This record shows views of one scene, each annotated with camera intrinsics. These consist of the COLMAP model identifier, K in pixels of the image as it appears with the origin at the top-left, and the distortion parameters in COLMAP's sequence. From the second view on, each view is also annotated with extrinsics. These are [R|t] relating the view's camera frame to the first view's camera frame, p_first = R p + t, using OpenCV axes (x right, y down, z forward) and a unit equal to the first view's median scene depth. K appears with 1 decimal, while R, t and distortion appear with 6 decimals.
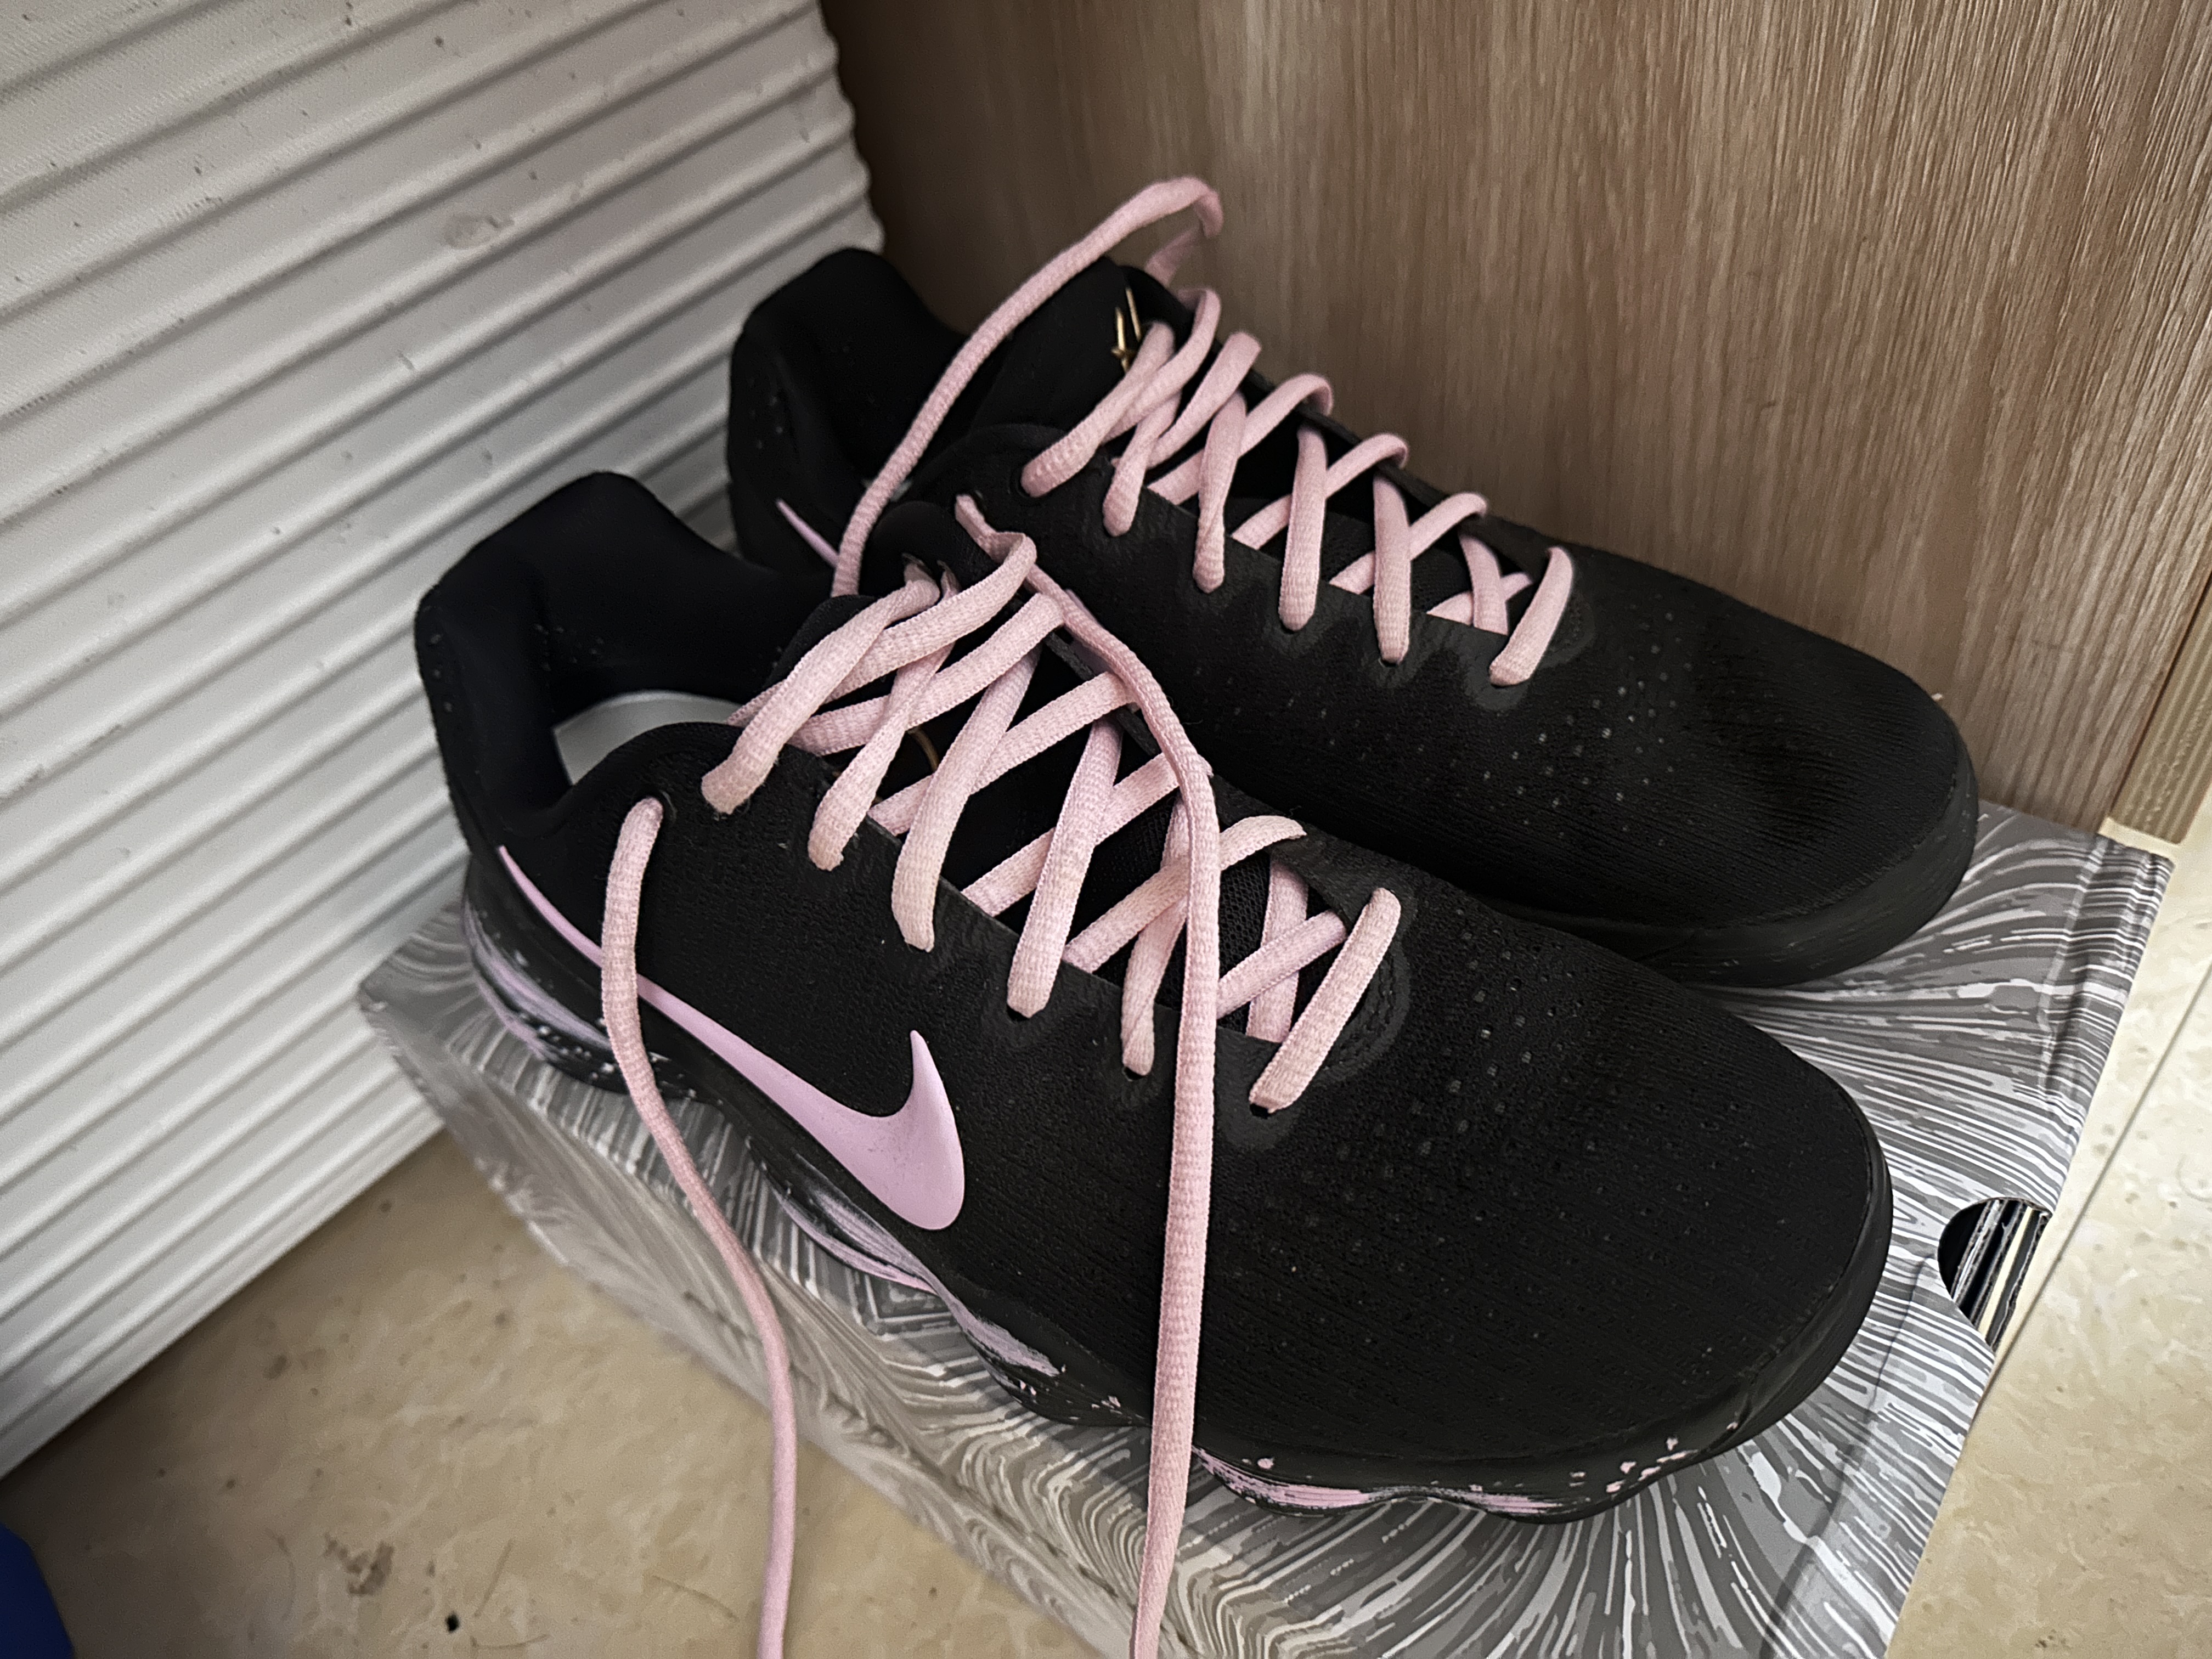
lens RADIAL K [[1599.5, 0, 1106.0], [0, 1599.5, 829.5], [0, 0, 1]] dist [-0.024919, -0.007711]
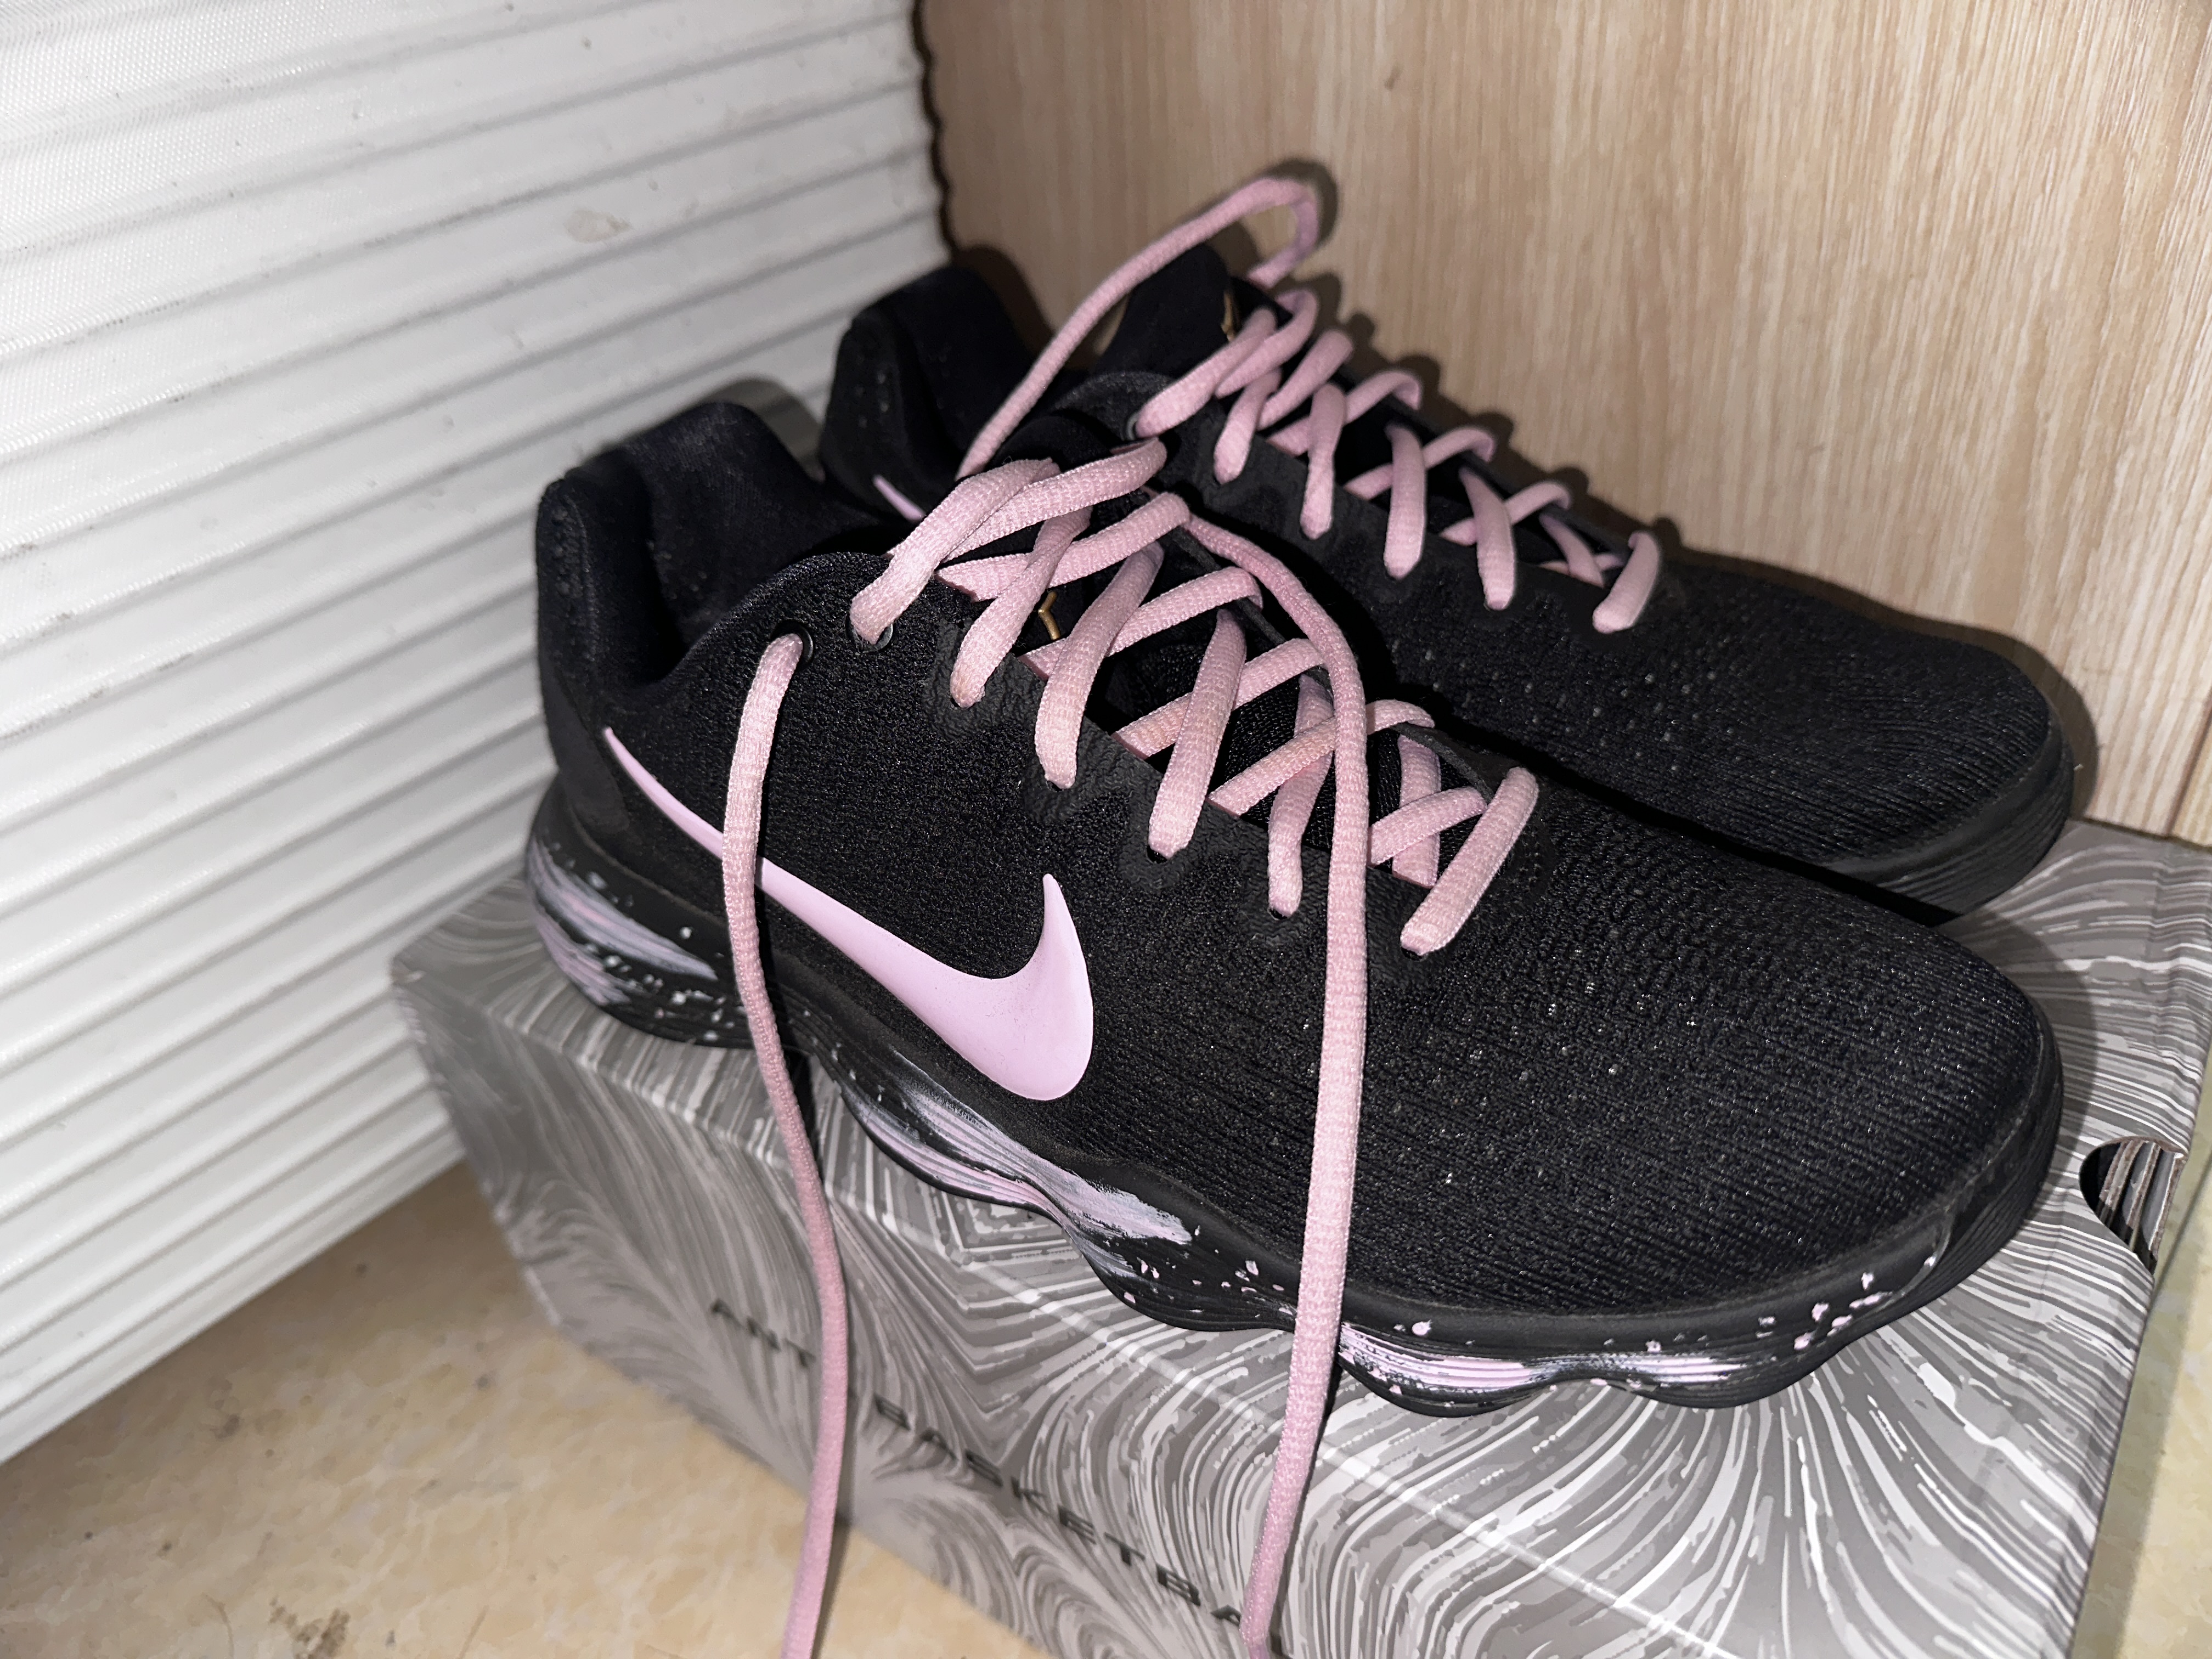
lens RADIAL K [[1599.5, 0, 1106.0], [0, 1599.5, 829.5], [0, 0, 1]] dist [-0.024919, -0.007711]
pose [[0.998575, 0.038773, 0.036664, -0.098785], [-0.031343, 0.982224, -0.185075, 0.224974], [-0.043188, 0.183662, 0.982040, 0.036338]]
